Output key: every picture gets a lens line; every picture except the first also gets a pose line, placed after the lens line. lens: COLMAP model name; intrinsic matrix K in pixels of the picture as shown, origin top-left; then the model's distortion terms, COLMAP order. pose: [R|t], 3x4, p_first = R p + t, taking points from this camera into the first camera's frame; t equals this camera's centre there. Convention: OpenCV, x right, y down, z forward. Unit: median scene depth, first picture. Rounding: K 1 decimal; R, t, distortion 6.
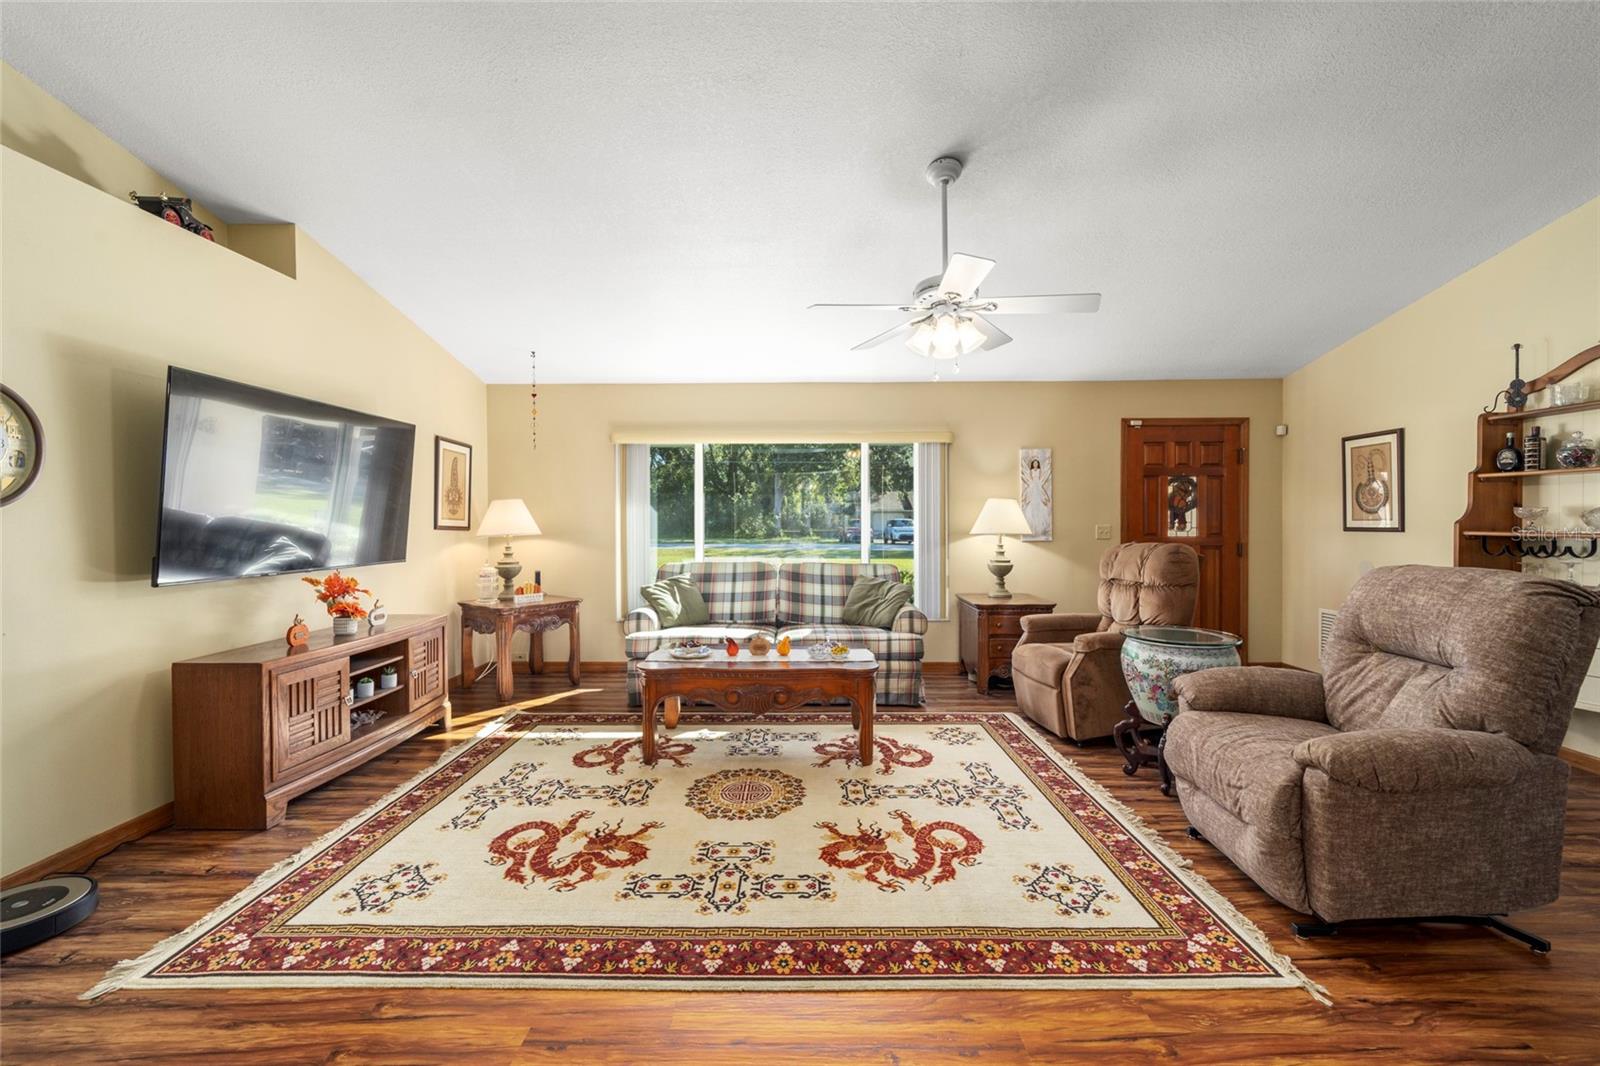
lens RADIAL K [[641.4, 0, 795.3], [0, 641.4, 528.7], [0, 0, 1]] dist [0.002243, -0.001195]
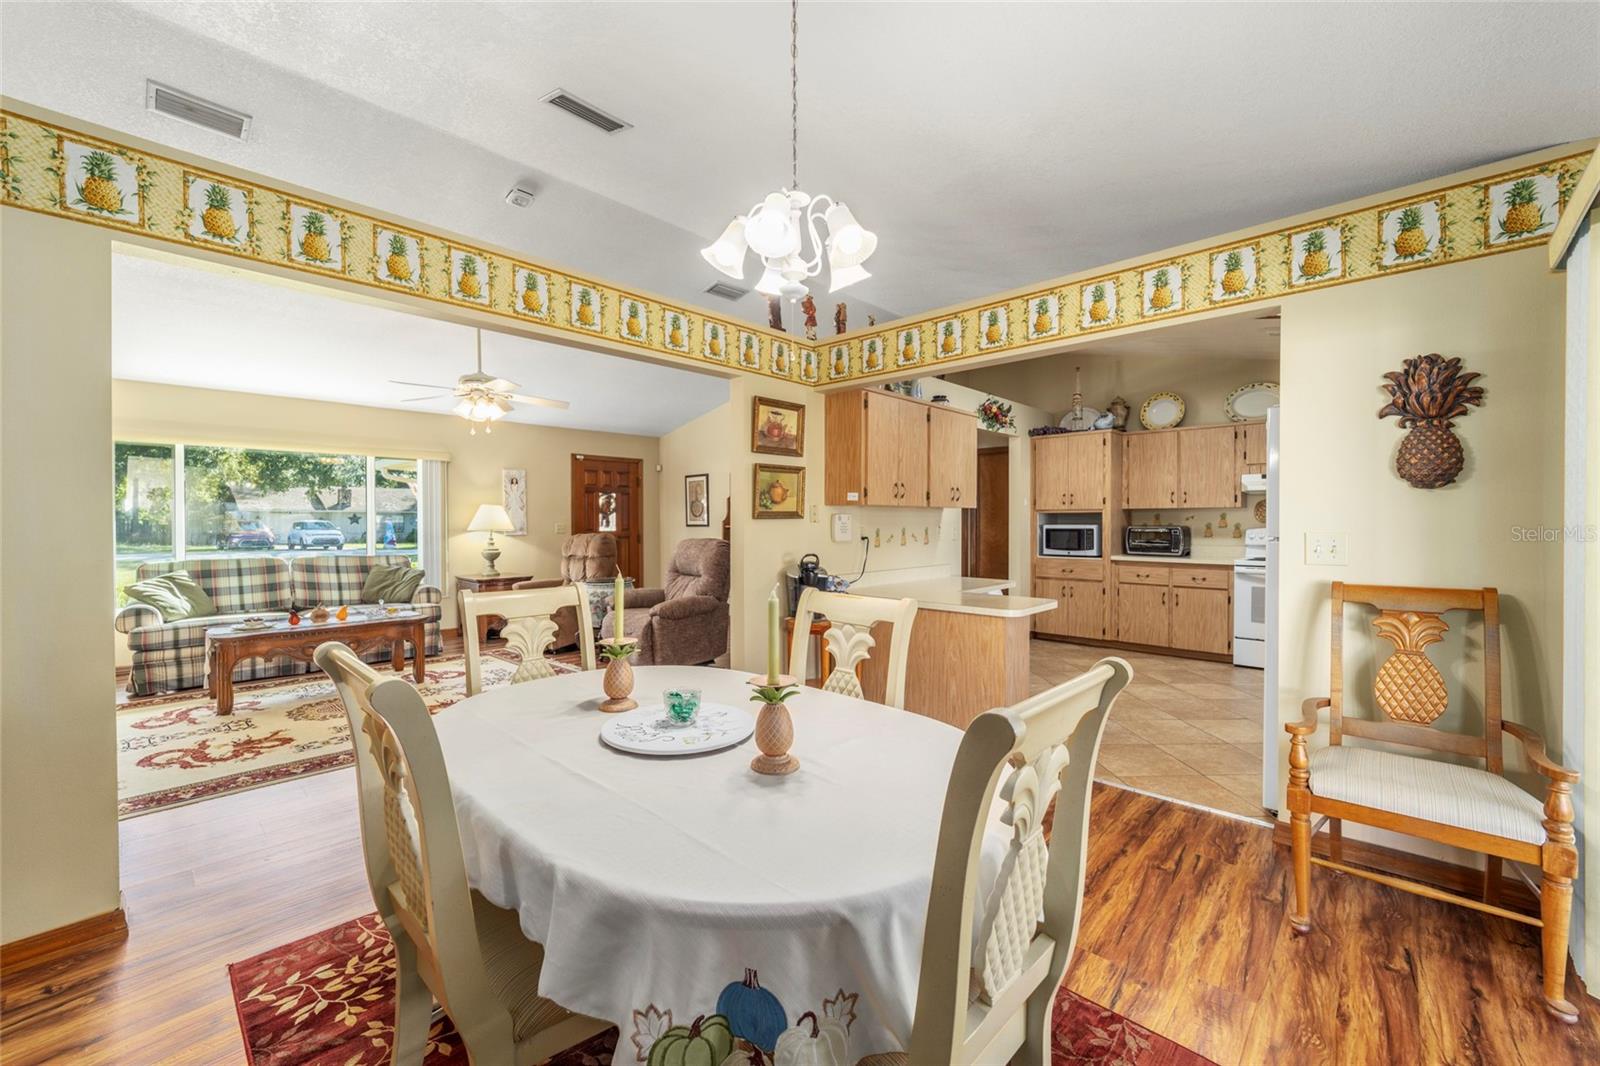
lens RADIAL K [[641.4, 0, 796.9], [0, 641.4, 530.8], [0, 0, 1]] dist [0.002243, -0.001195]
pose [[0.674057, -0.008223, 0.738634, -0.396327], [0.009162, 0.999954, 0.002771, 0.018050], [-0.738623, 0.004900, 0.674101, -0.649143]]
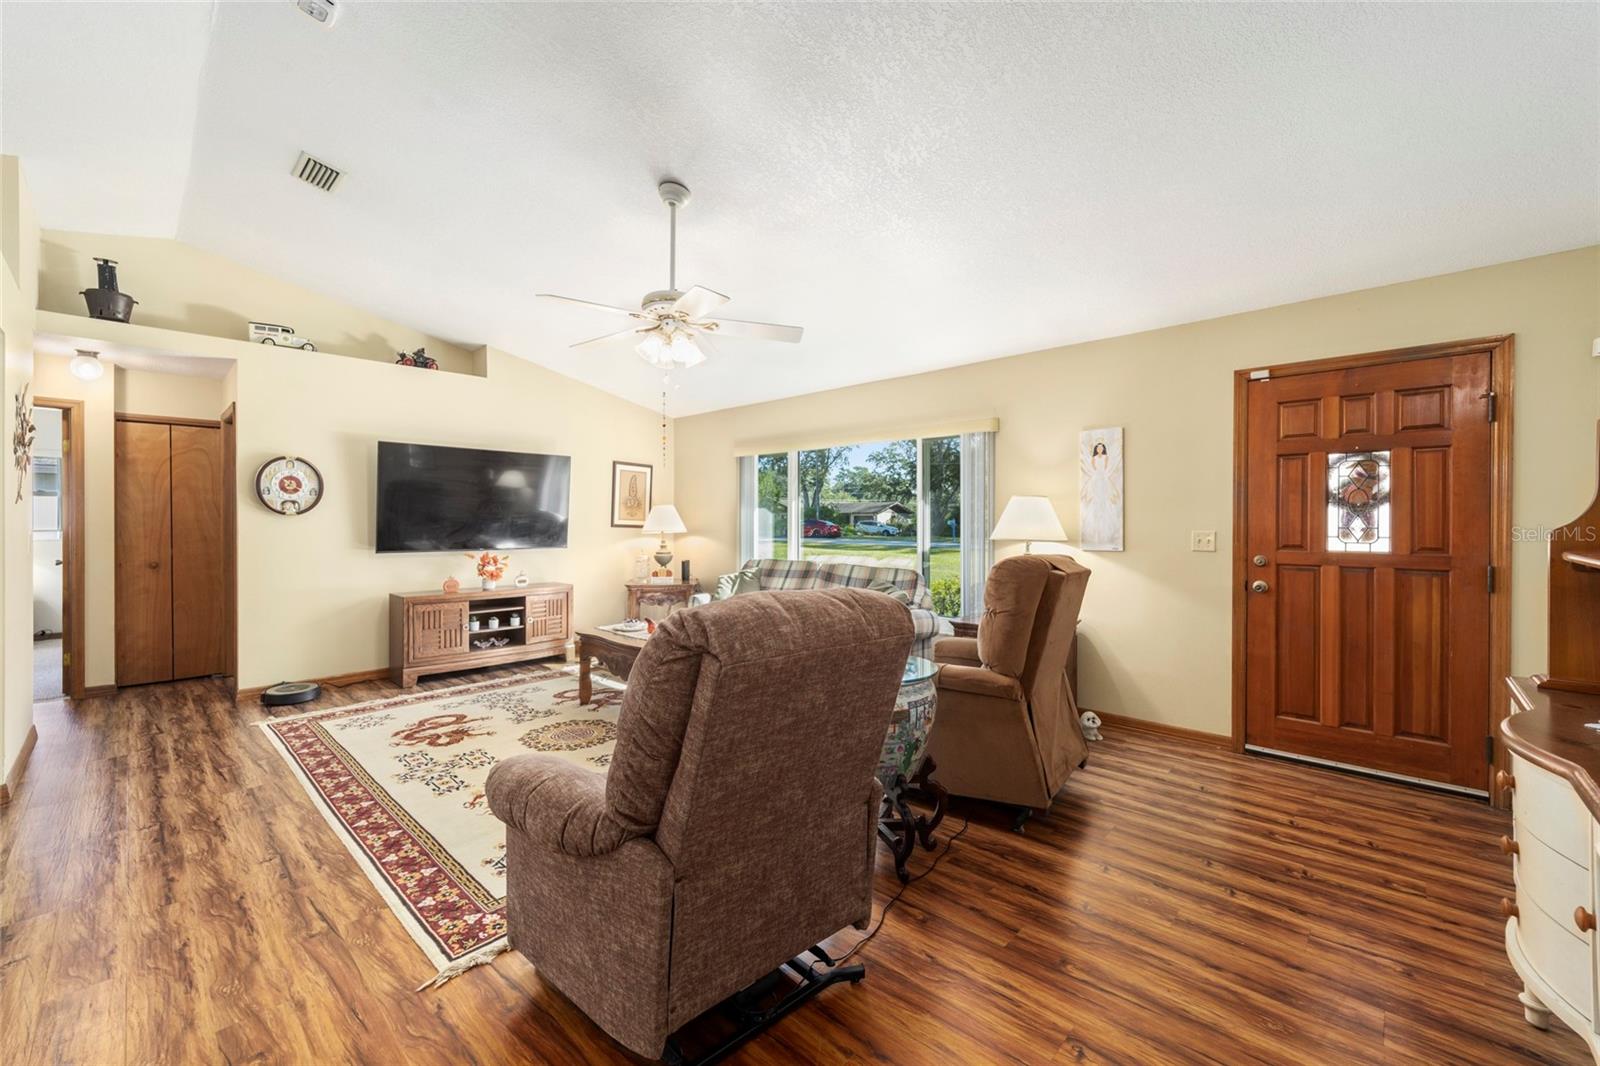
lens RADIAL K [[641.4, 0, 801.6], [0, 641.4, 528.3], [0, 0, 1]] dist [0.002243, -0.001195]
pose [[0.735279, 0.011584, -0.677665, 0.999338], [-0.012400, 0.999917, 0.003638, -0.008453], [0.677651, 0.005728, 0.735361, 0.327818]]
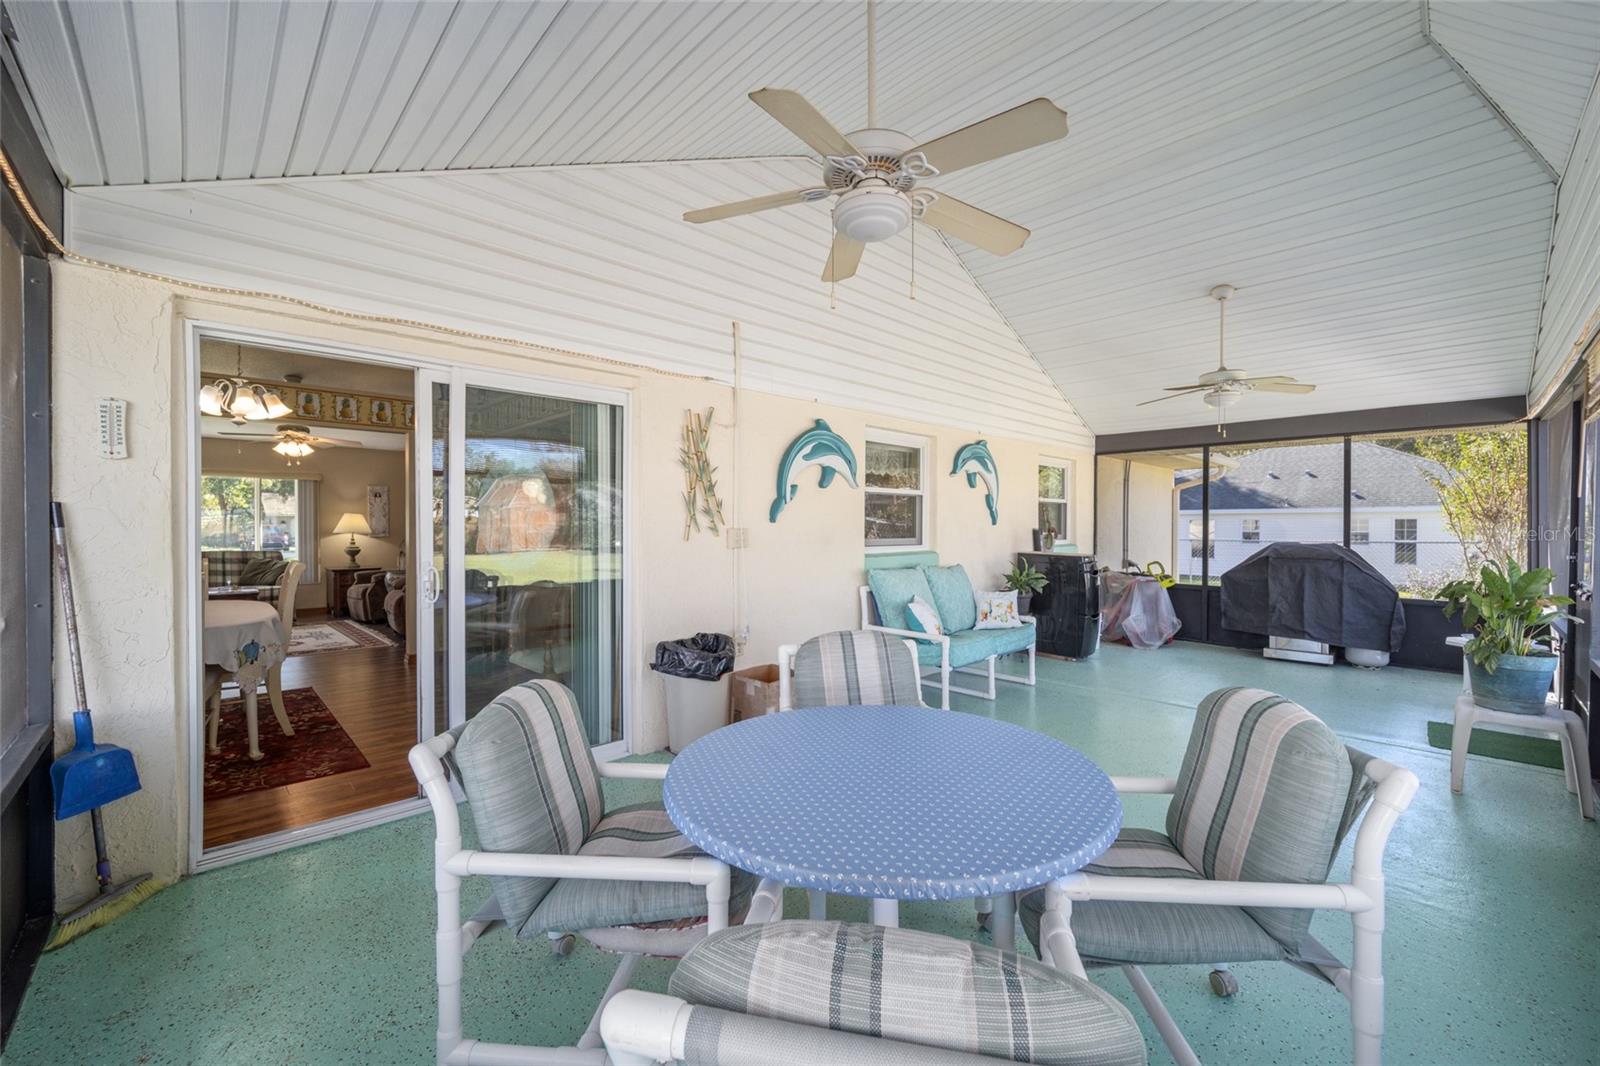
lens RADIAL K [[641.4, 0, 791.2], [0, 641.4, 527.8], [0, 0, 1]] dist [0.002243, -0.001195]
pose [[0.713335, -0.000382, 0.700823, -0.109725], [0.009403, 0.999915, -0.009026, 0.034670], [-0.700760, 0.013029, 0.713278, -1.806174]]
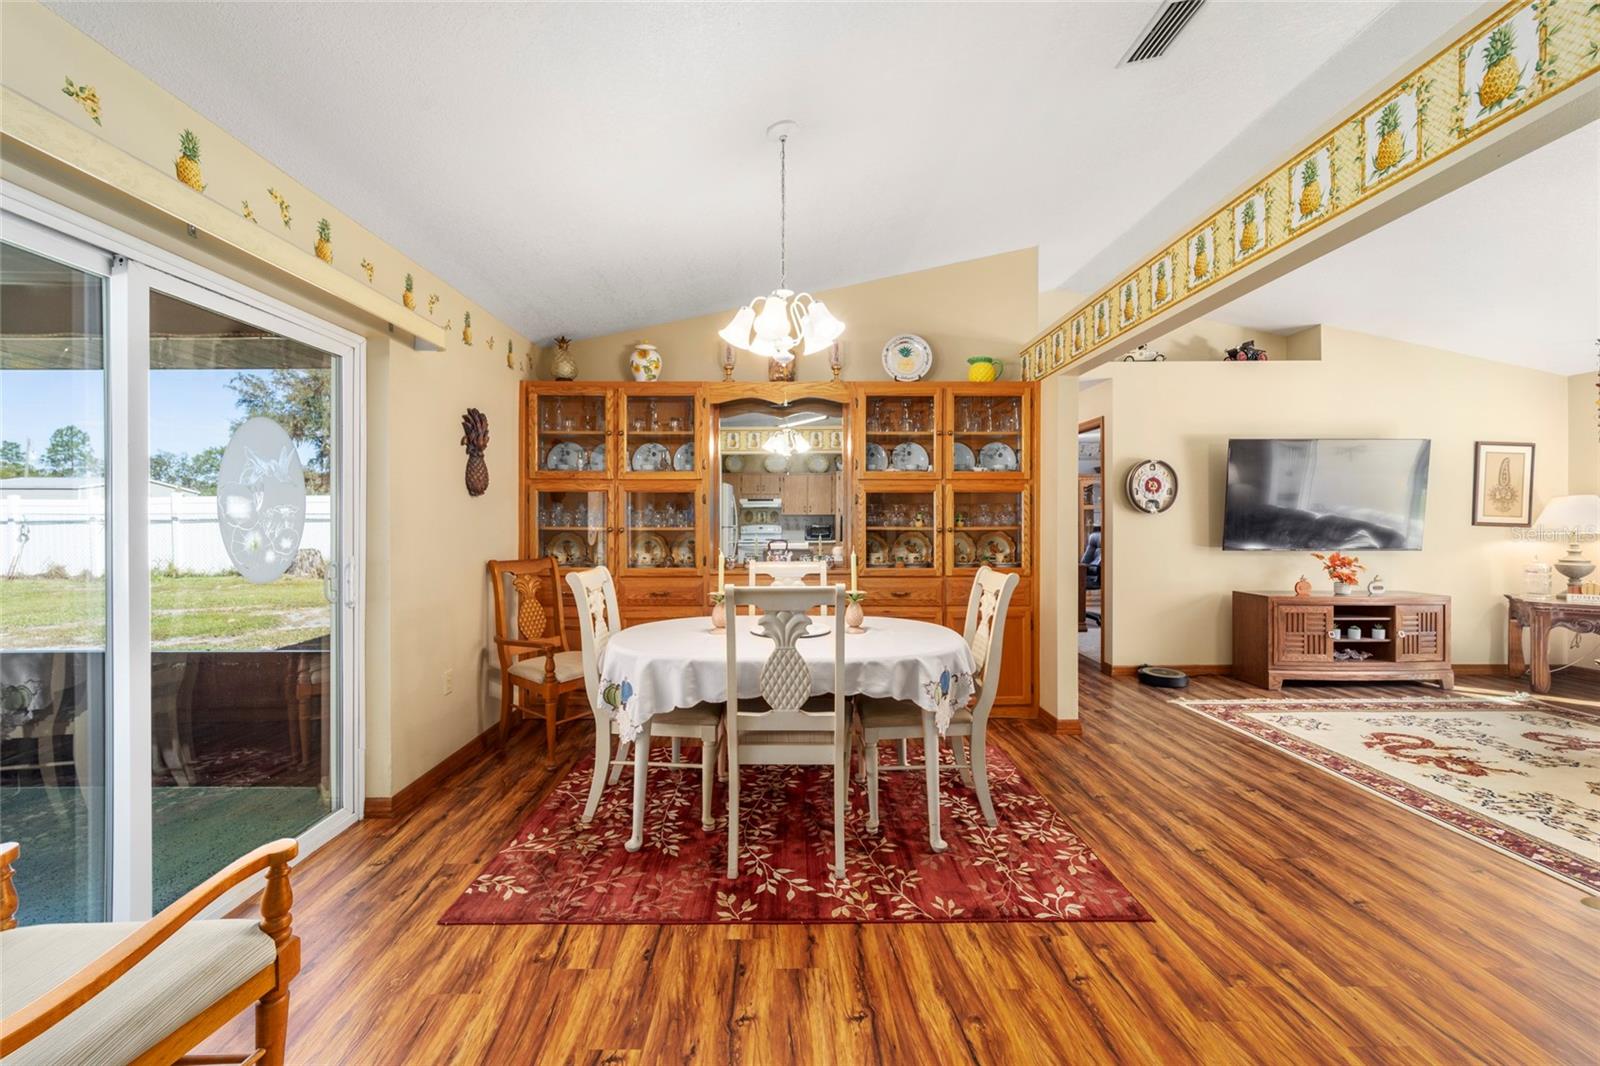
lens RADIAL K [[641.4, 0, 788.1], [0, 641.4, 522.8], [0, 0, 1]] dist [0.002243, -0.001195]
pose [[0.021292, 0.005682, -0.999757, 0.742049], [-0.012669, 0.999905, 0.005413, 0.007986], [0.999693, 0.012551, 0.021362, -0.305673]]
